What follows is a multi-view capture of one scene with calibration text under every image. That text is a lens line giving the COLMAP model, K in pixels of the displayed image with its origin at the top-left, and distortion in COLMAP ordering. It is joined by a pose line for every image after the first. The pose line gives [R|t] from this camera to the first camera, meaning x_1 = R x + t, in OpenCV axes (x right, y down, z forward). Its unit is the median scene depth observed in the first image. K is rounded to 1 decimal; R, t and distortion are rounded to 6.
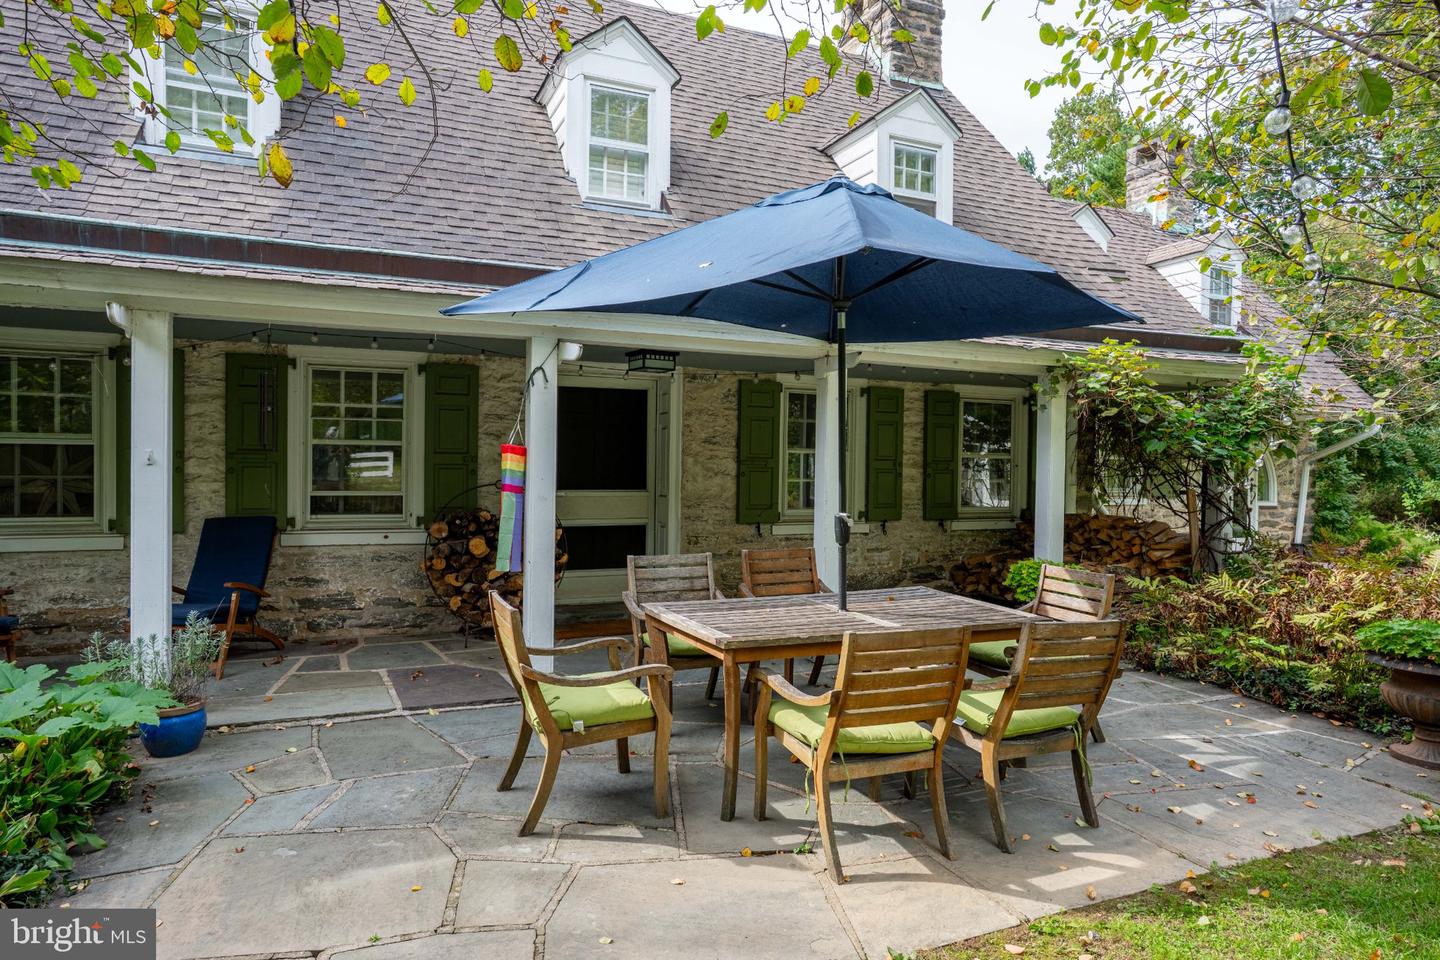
lens RADIAL K [[870.4, 0, 720.0], [0, 870.4, 480.0], [0, 0, 1]] dist [-0.005991, -0.001637]
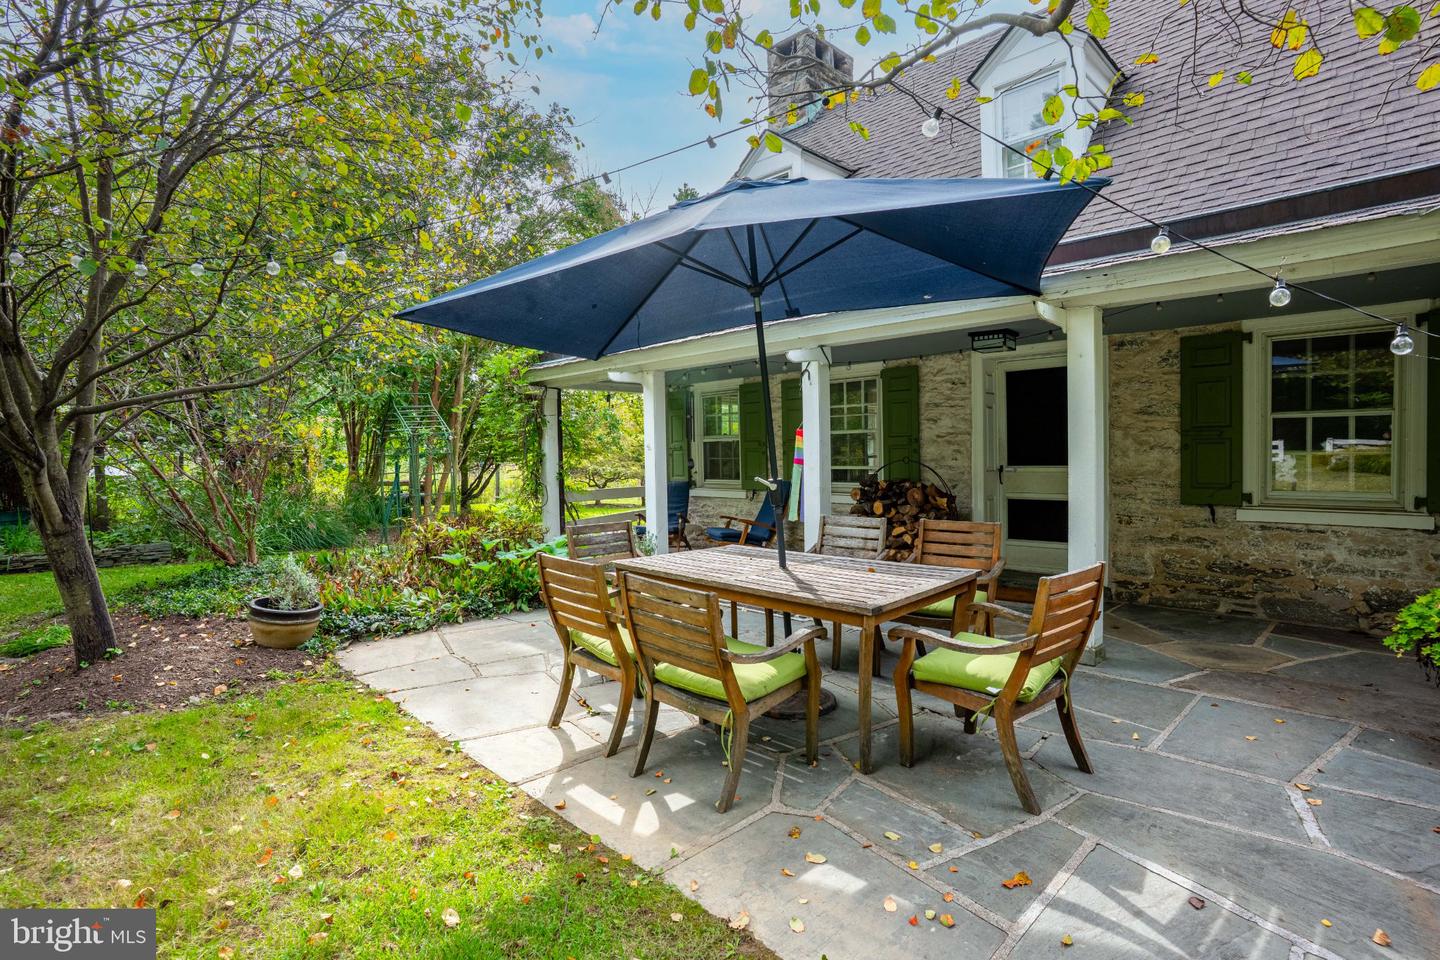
lens RADIAL K [[718.8, 0, 710.9], [0, 718.8, 473.3], [0, 0, 1]] dist [-0.081701, 0.036880]
pose [[0.333974, 0.009915, -0.942530, 0.725977], [0.006885, 0.999892, 0.012958, 0.009916], [0.942557, -0.010817, 0.333870, 0.460235]]
